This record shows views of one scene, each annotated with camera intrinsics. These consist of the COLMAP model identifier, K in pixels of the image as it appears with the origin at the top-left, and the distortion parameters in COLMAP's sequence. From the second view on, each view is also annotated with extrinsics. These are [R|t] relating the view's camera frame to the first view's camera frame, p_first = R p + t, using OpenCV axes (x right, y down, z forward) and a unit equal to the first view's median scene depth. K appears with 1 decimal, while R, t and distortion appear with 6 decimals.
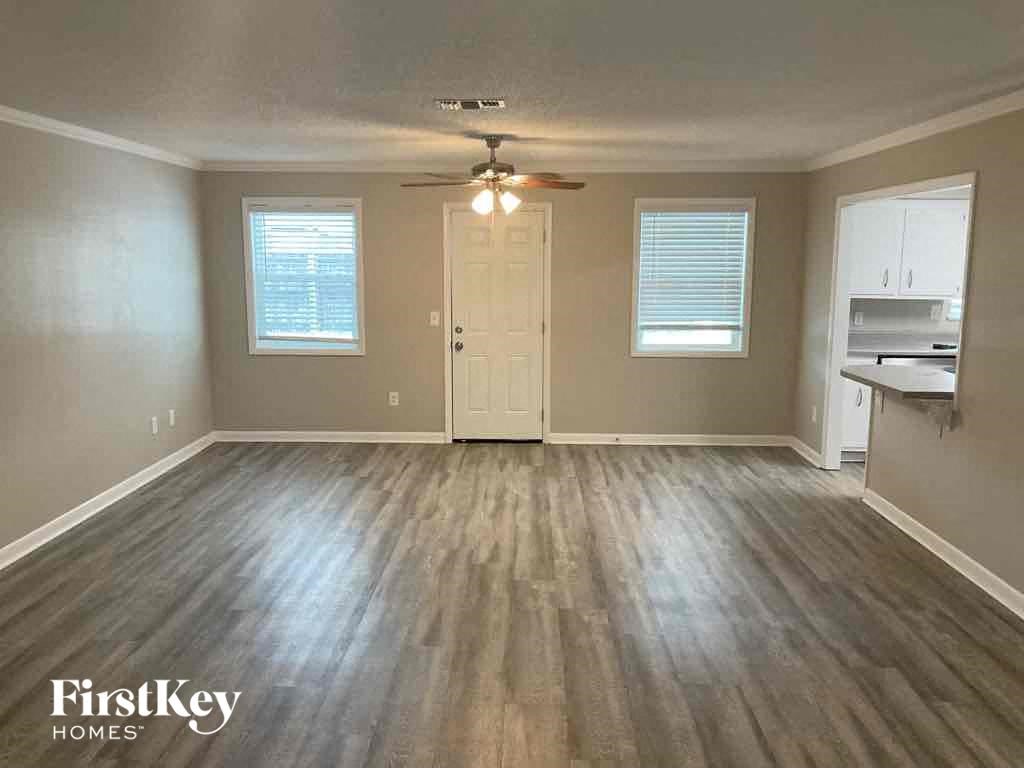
lens RADIAL K [[844.6, 0, 509.3], [0, 844.6, 383.6], [0, 0, 1]] dist [0.028089, -0.009167]
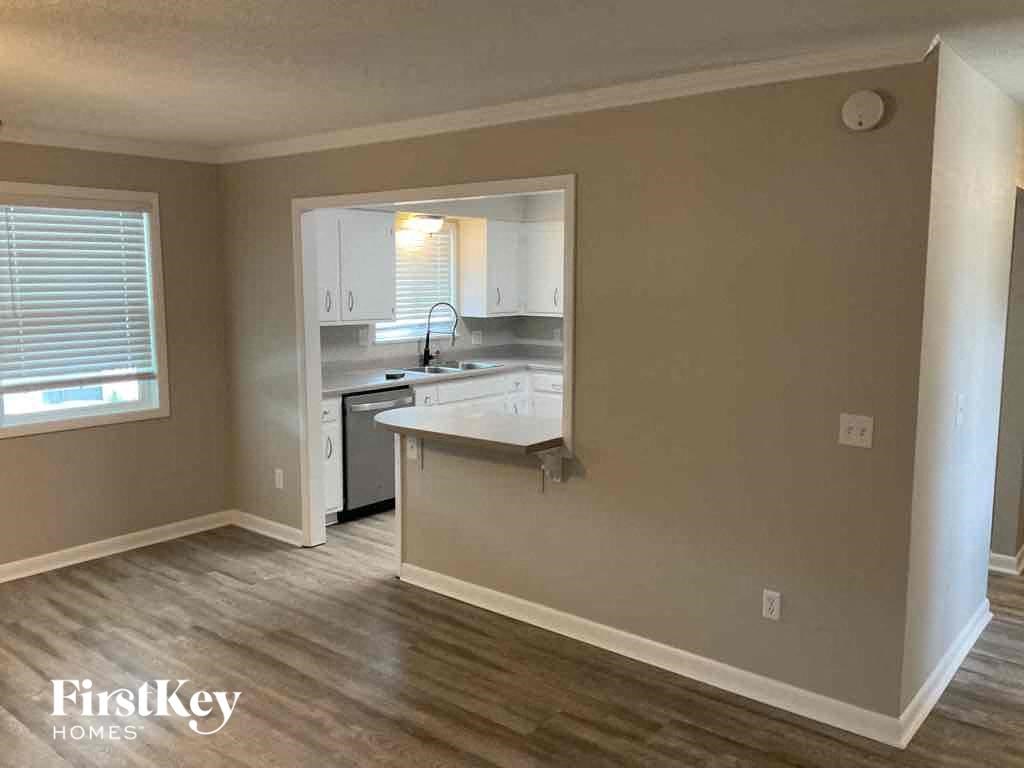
lens RADIAL K [[844.6, 0, 511.9], [0, 844.6, 382.6], [0, 0, 1]] dist [0.028089, -0.009167]
pose [[0.623140, -0.104067, 0.775156, -0.100238], [0.120375, 0.992060, 0.036419, -0.054712], [-0.772791, 0.070615, 0.630720, 0.352811]]
